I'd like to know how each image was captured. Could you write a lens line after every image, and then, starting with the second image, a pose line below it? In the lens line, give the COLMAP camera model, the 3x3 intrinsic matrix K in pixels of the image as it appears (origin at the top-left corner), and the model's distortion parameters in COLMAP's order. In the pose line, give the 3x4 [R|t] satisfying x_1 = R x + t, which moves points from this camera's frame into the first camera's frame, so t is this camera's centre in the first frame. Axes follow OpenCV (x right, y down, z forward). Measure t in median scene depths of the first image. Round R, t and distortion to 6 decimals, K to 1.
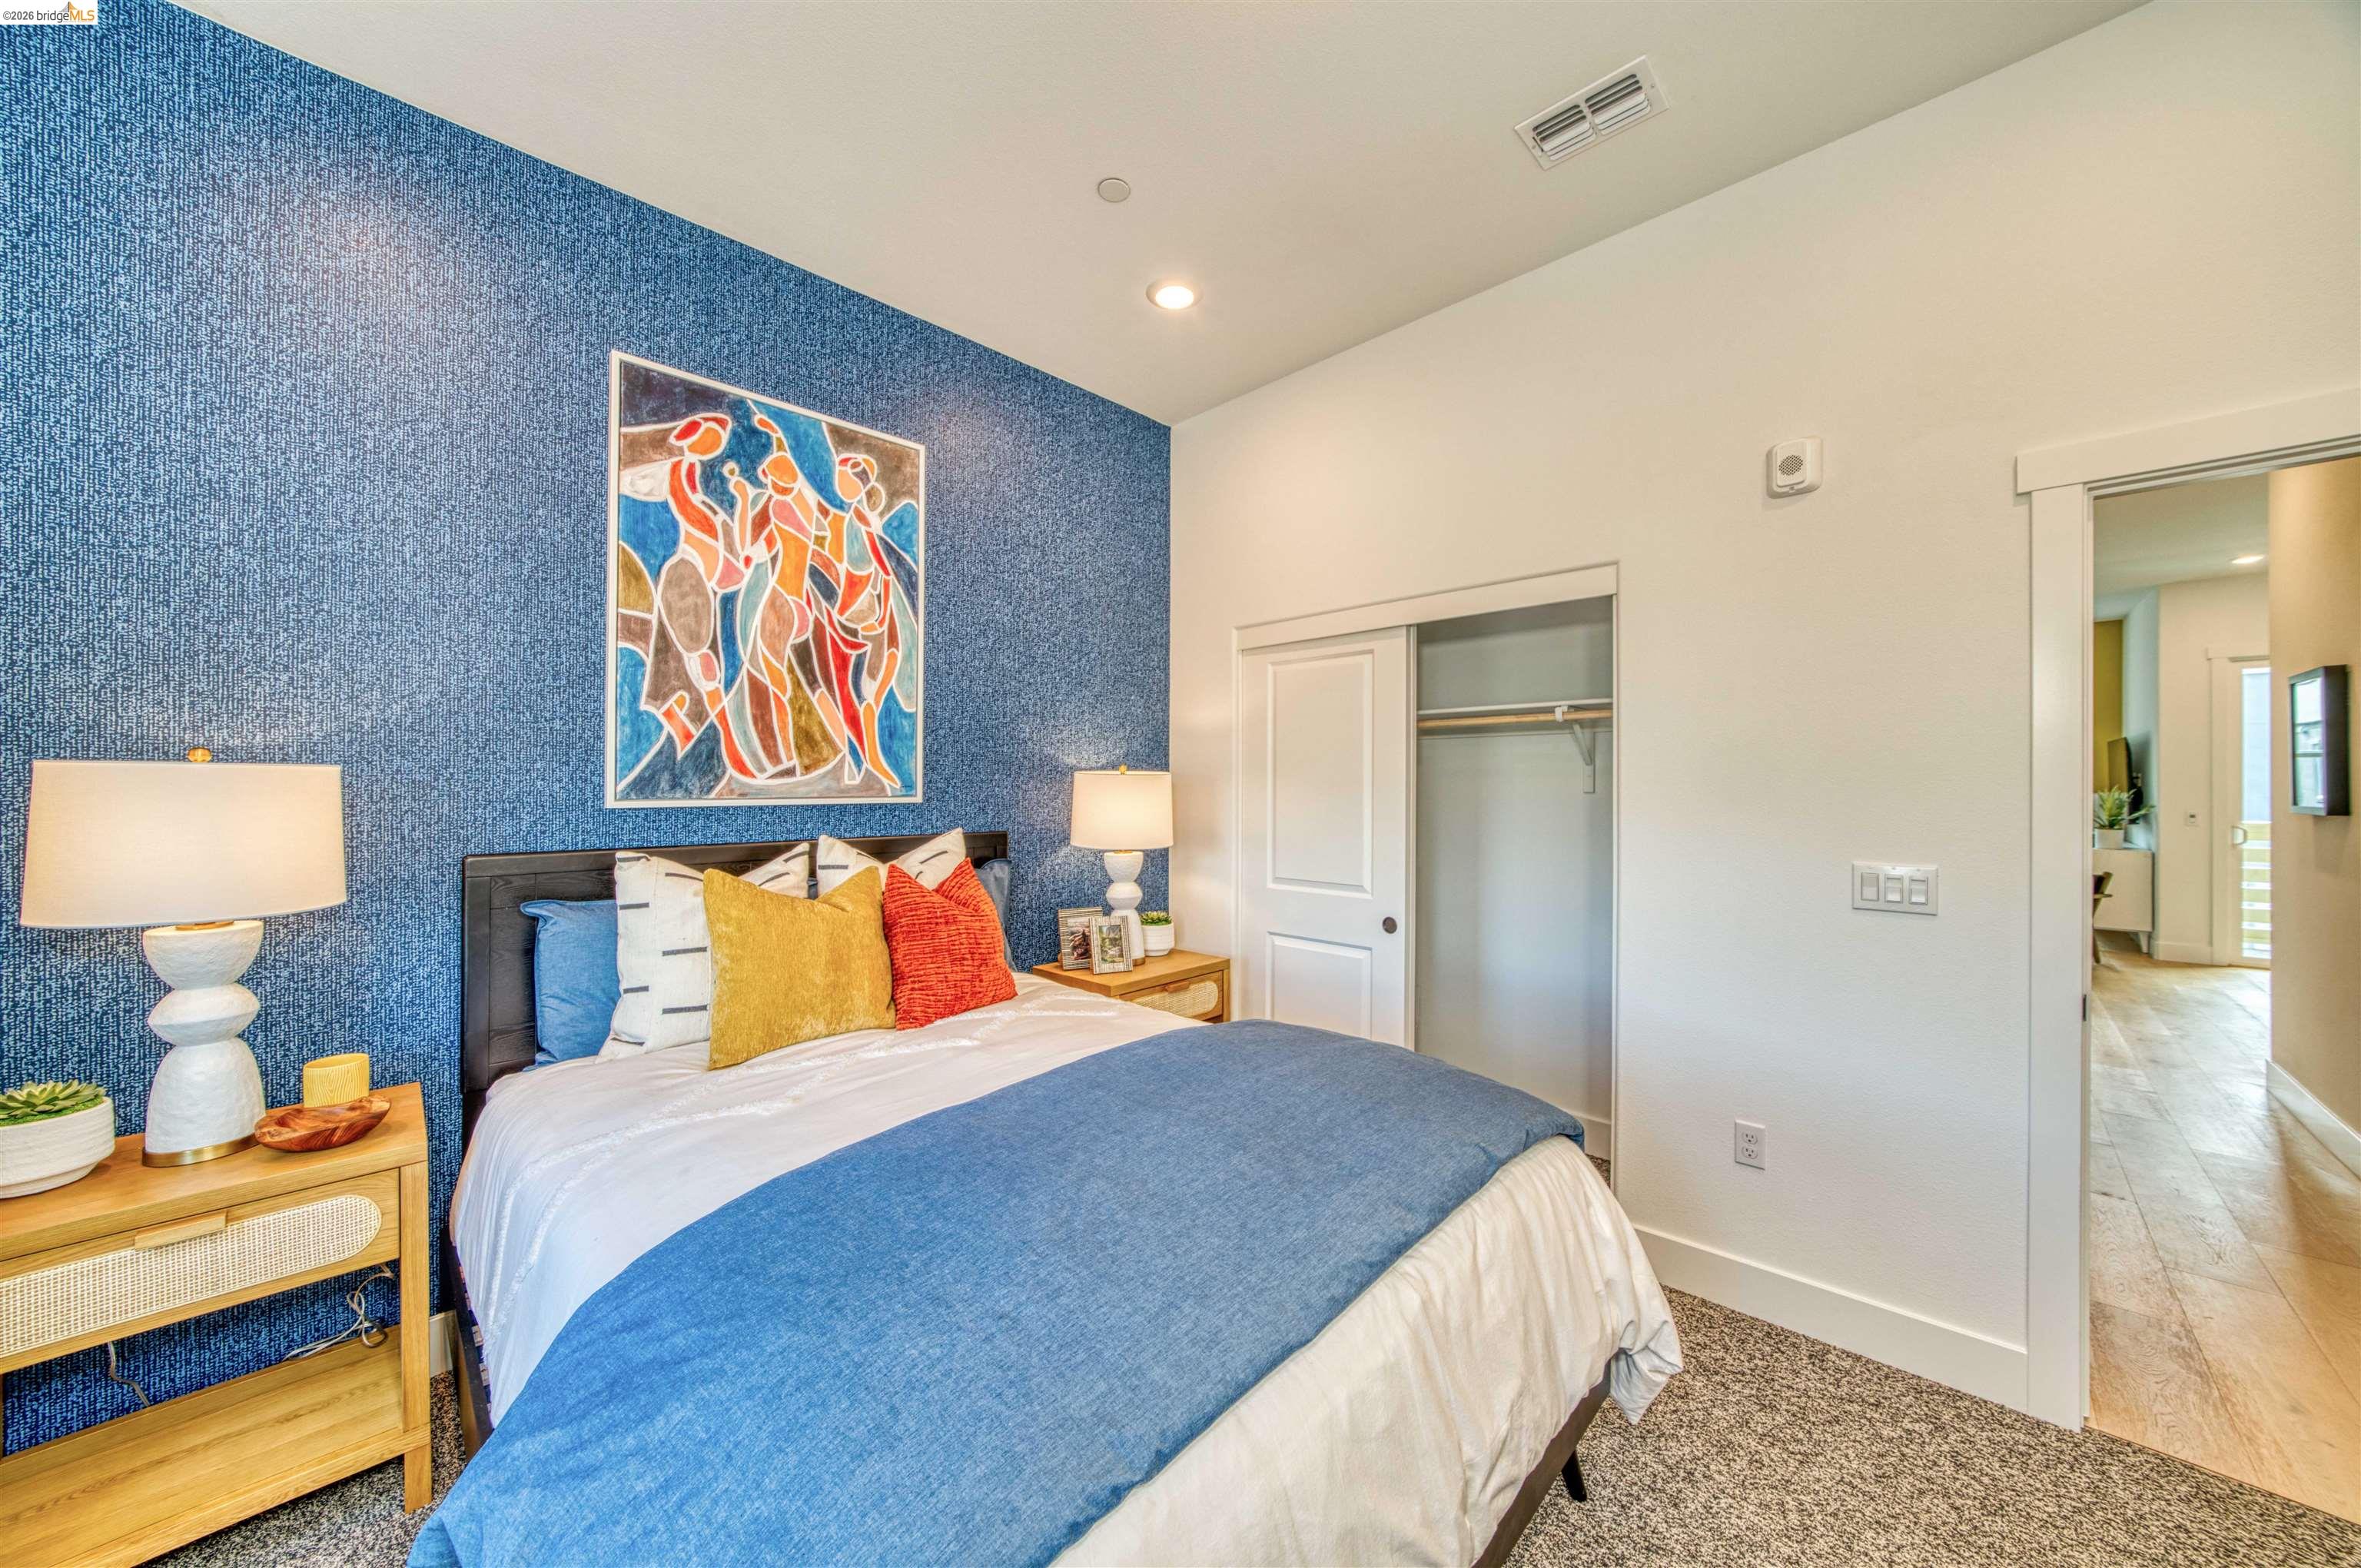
lens RADIAL K [[799.3, 0, 1184.1], [0, 799.3, 806.3], [0, 0, 1]] dist [-0.030872, 0.000135]
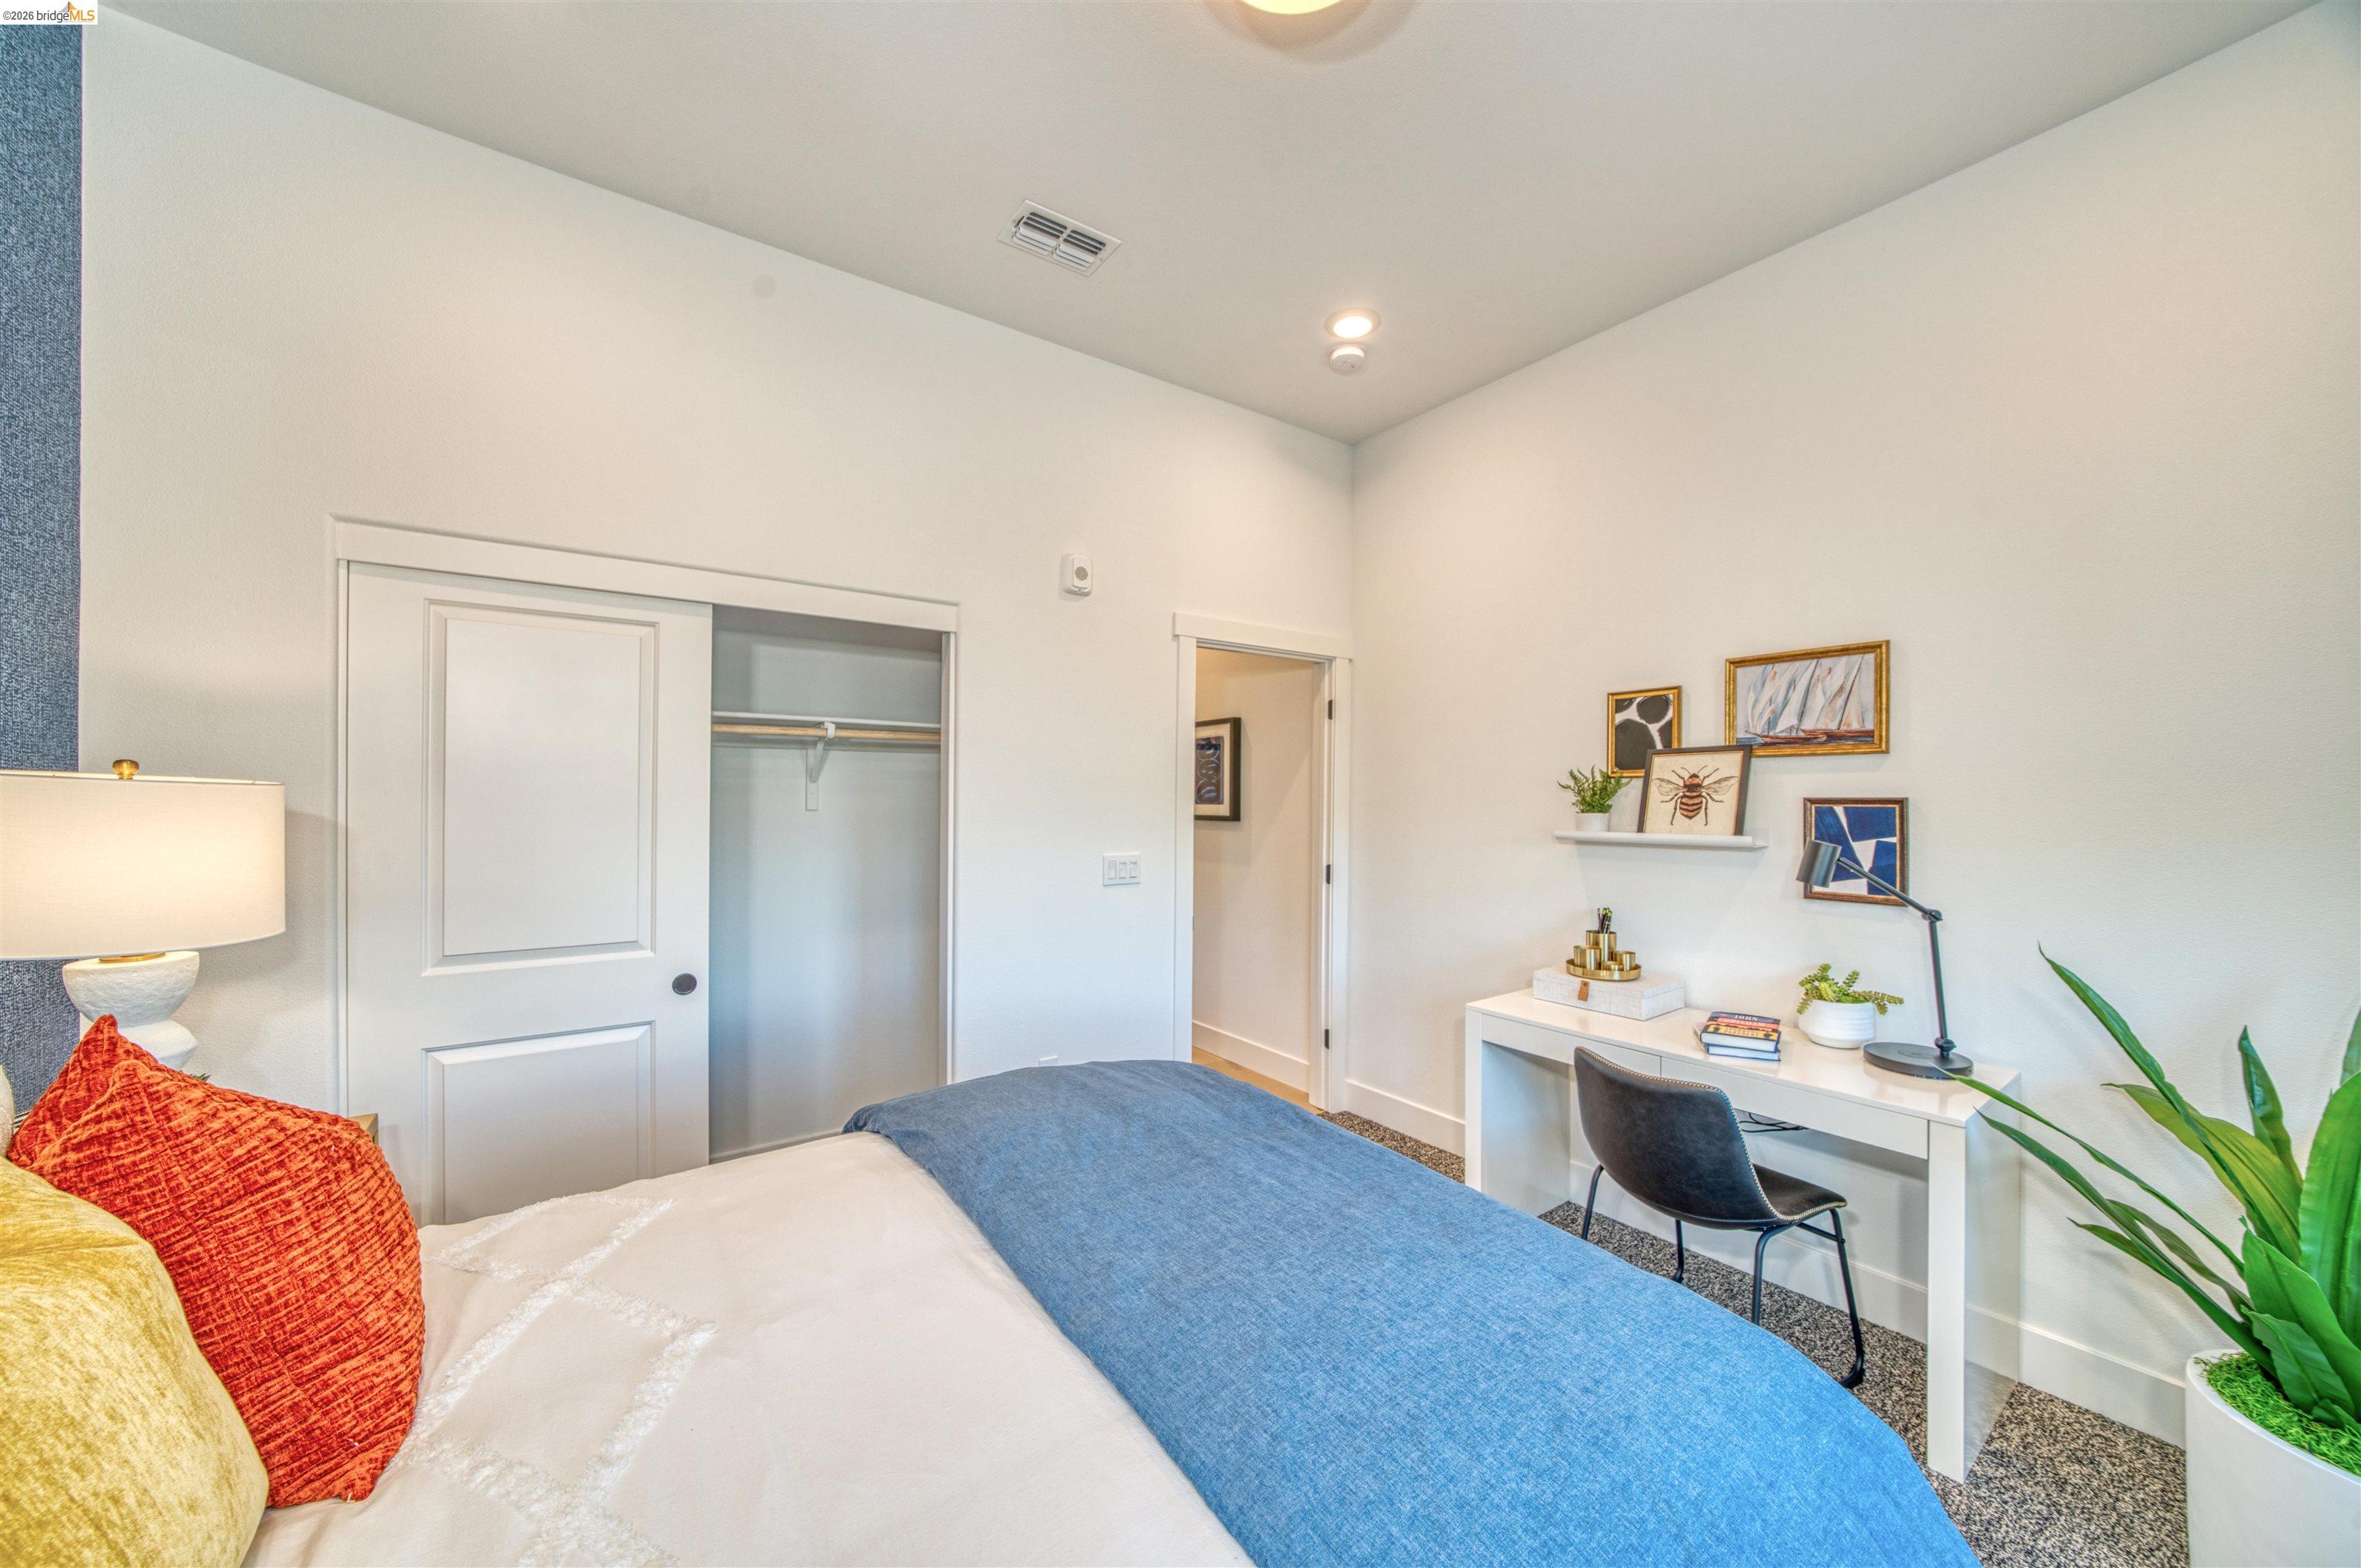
lens RADIAL K [[822.7, 0, 1176.2], [0, 822.7, 812.5], [0, 0, 1]] dist [0.011629, 0.000014]
pose [[0.192680, -0.015164, 0.981144, -0.530694], [0.025066, 0.999630, 0.010527, -0.016959], [-0.980941, 0.022565, 0.192989, 0.454404]]
